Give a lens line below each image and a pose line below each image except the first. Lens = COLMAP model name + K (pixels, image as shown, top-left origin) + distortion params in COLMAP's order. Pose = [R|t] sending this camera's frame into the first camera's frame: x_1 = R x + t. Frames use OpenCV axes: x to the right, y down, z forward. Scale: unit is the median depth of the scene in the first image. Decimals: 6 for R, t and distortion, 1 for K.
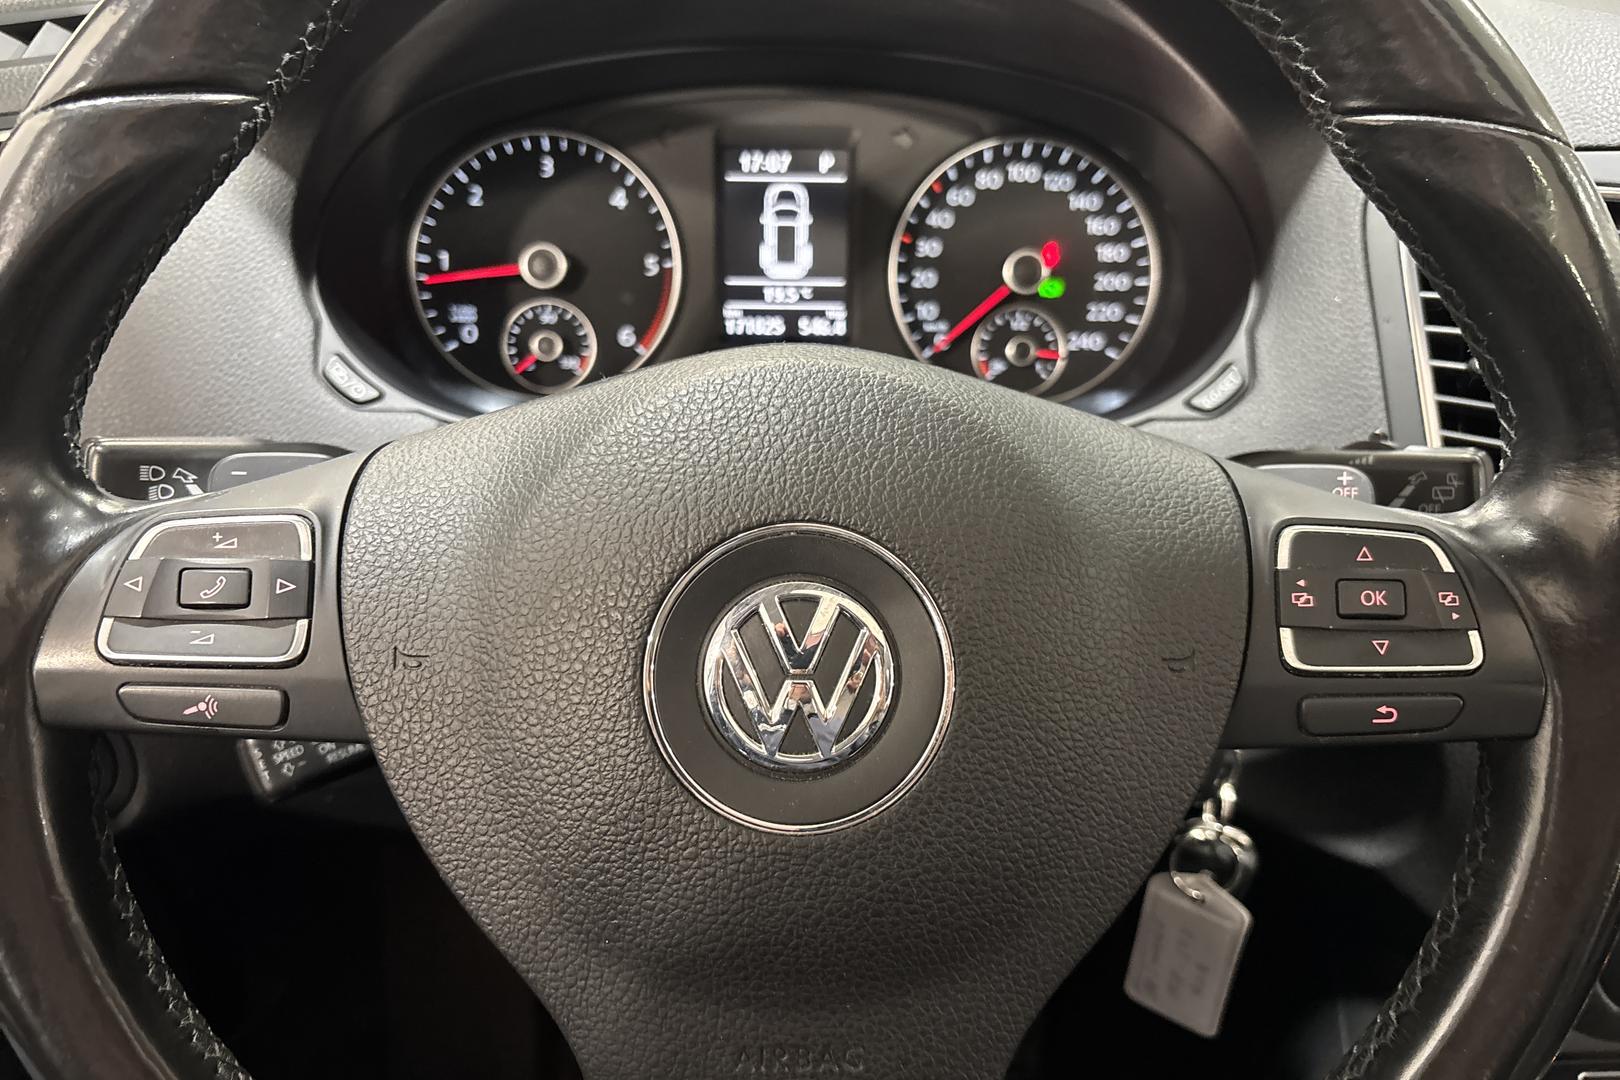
lens RADIAL K [[1209.9, 0, 810.0], [0, 1209.9, 540.0], [0, 0, 1]] dist [0.002140, -0.011902]
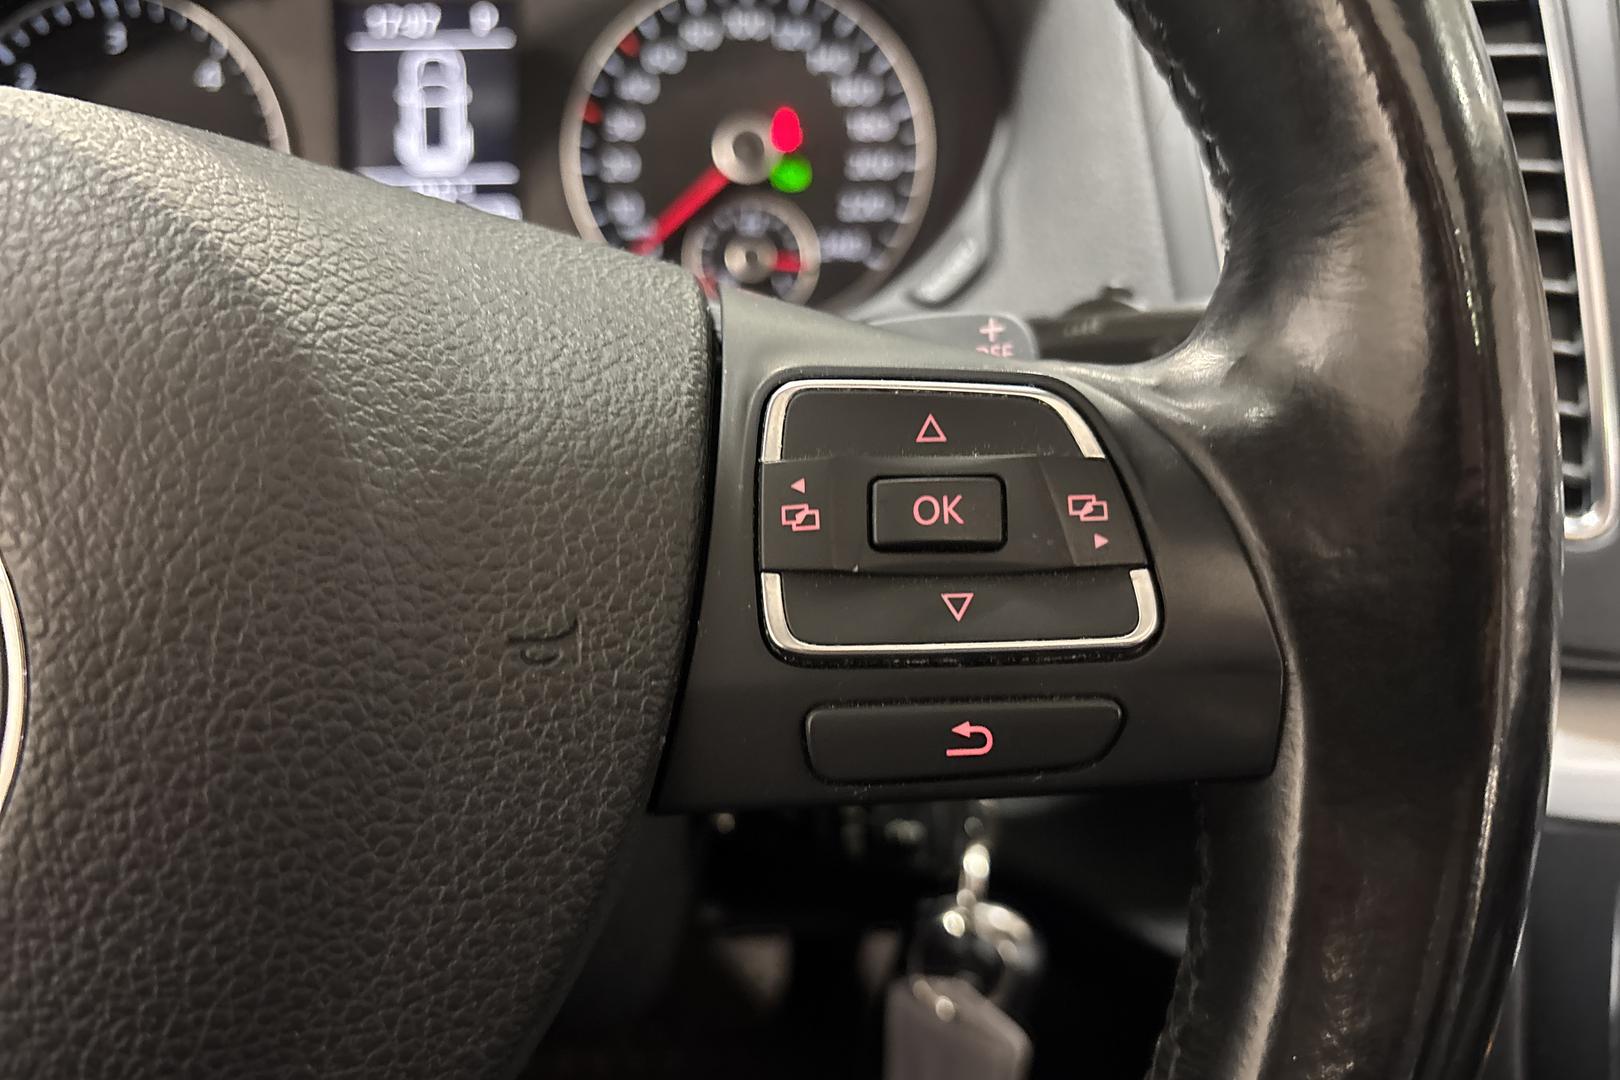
lens RADIAL K [[1228.5, 0, 810.0], [0, 1228.5, 540.0], [0, 0, 1]] dist [-0.008592, -0.006475]
pose [[0.999470, -0.026672, -0.018684, 0.270024], [0.026117, 0.999228, -0.029354, 0.047785], [0.019452, 0.028851, 0.999394, 0.307220]]
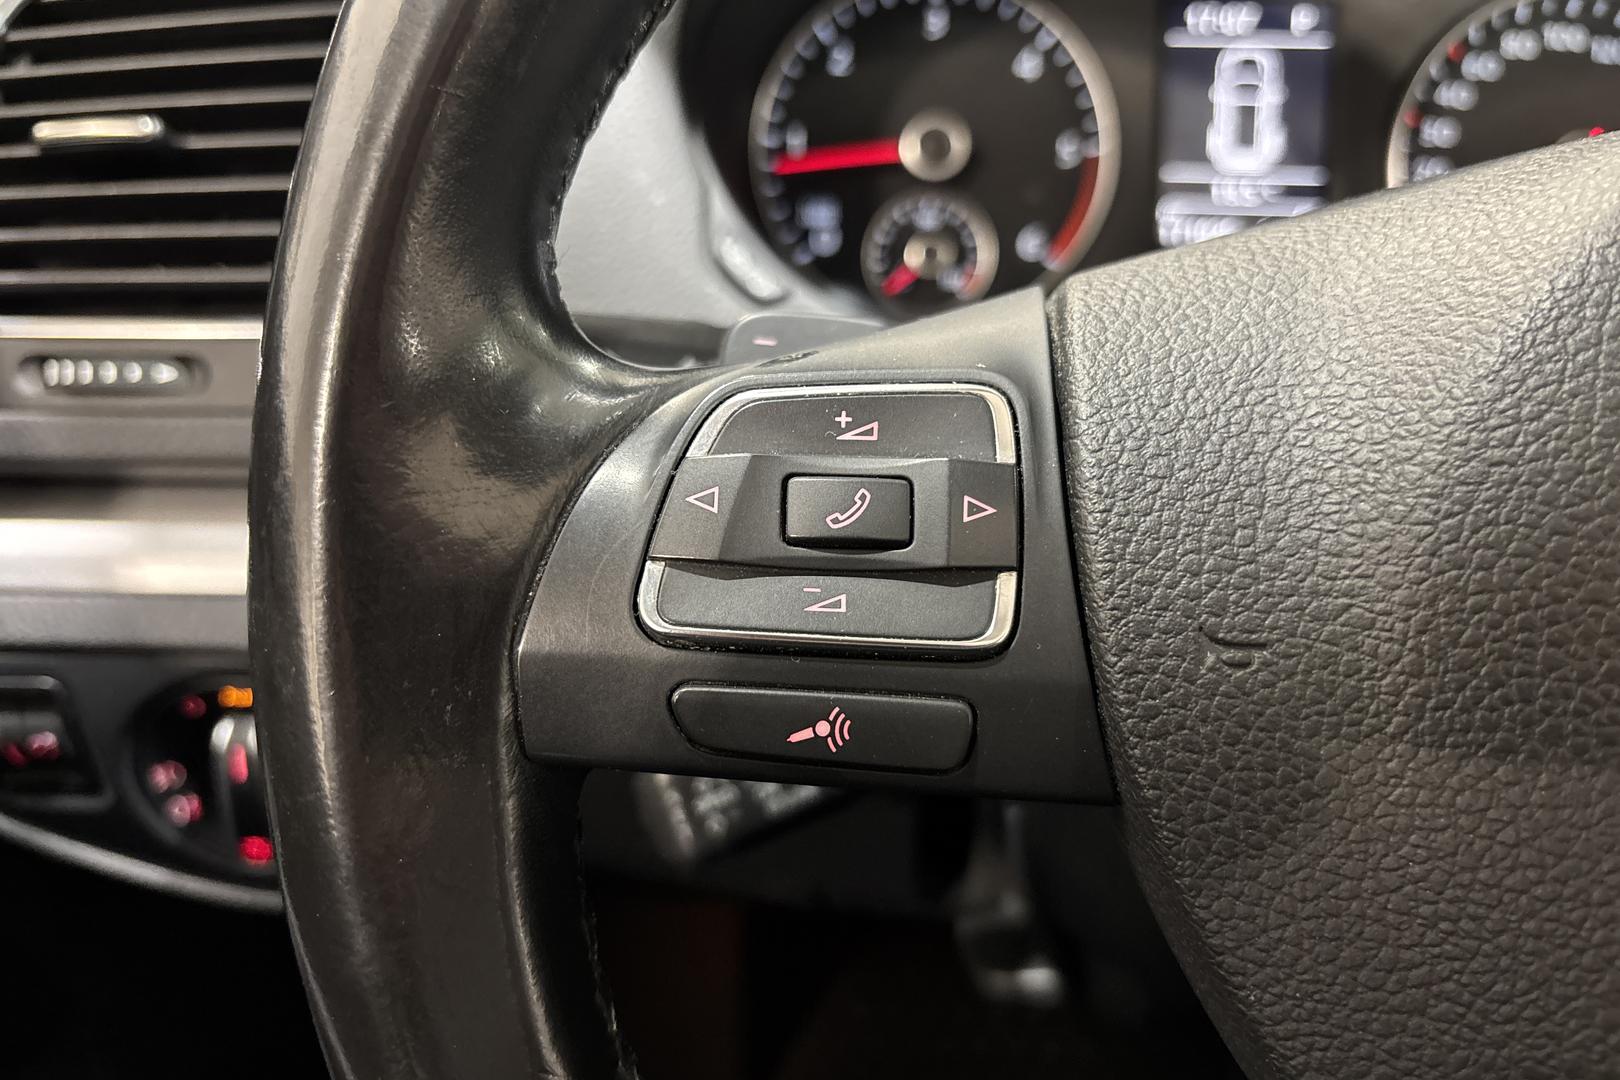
lens RADIAL K [[1209.9, 0, 810.0], [0, 1209.9, 540.0], [0, 0, 1]] dist [0.002140, -0.011902]
pose [[0.999052, 0.019954, -0.038680, -0.314403], [-0.020756, 0.999576, -0.020422, 0.041528], [0.038256, 0.021206, 0.999043, 0.294615]]
